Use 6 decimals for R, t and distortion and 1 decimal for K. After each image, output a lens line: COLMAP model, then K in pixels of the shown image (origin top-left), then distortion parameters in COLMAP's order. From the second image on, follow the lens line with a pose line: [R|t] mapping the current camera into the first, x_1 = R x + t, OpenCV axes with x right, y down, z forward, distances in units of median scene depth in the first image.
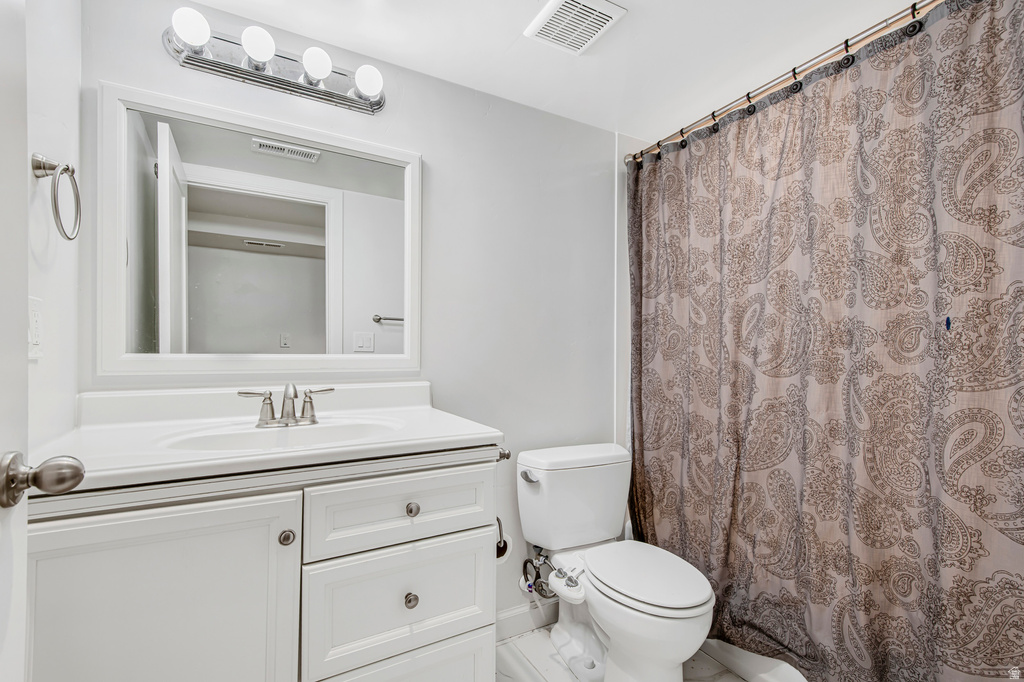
lens RADIAL K [[463.7, 0, 514.3], [0, 463.7, 347.7], [0, 0, 1]] dist [0.017886, -0.003228]
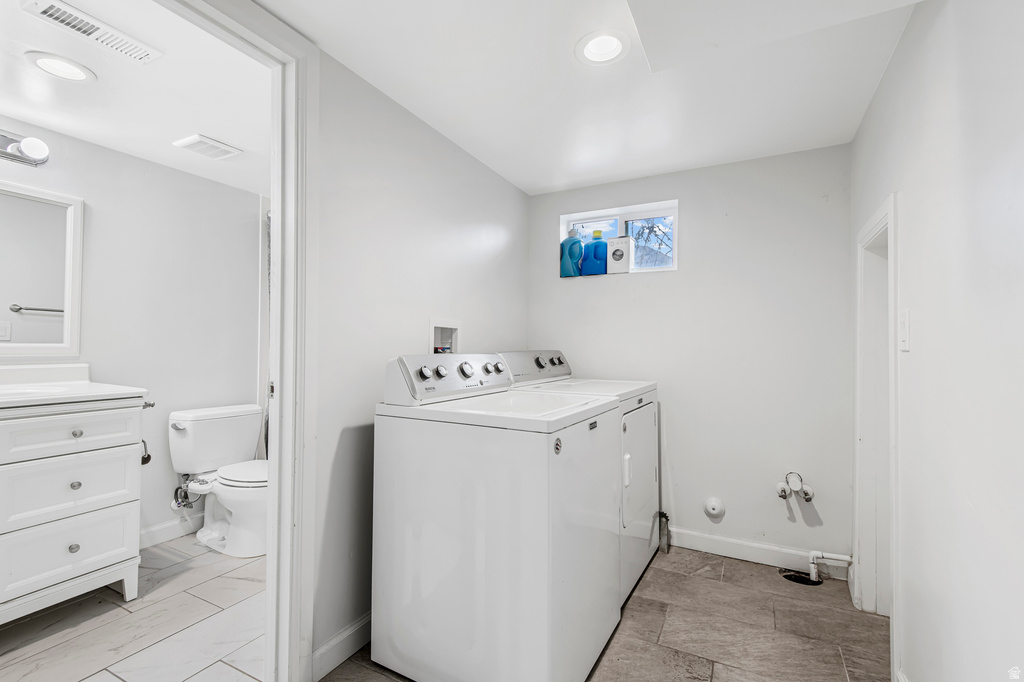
lens RADIAL K [[463.7, 0, 513.9], [0, 463.7, 338.4], [0, 0, 1]] dist [0.017886, -0.003228]
pose [[0.842452, 0.014442, 0.538577, 0.128204], [-0.014628, 0.999885, -0.003931, -0.014954], [-0.538572, -0.004566, 0.842567, -0.849422]]
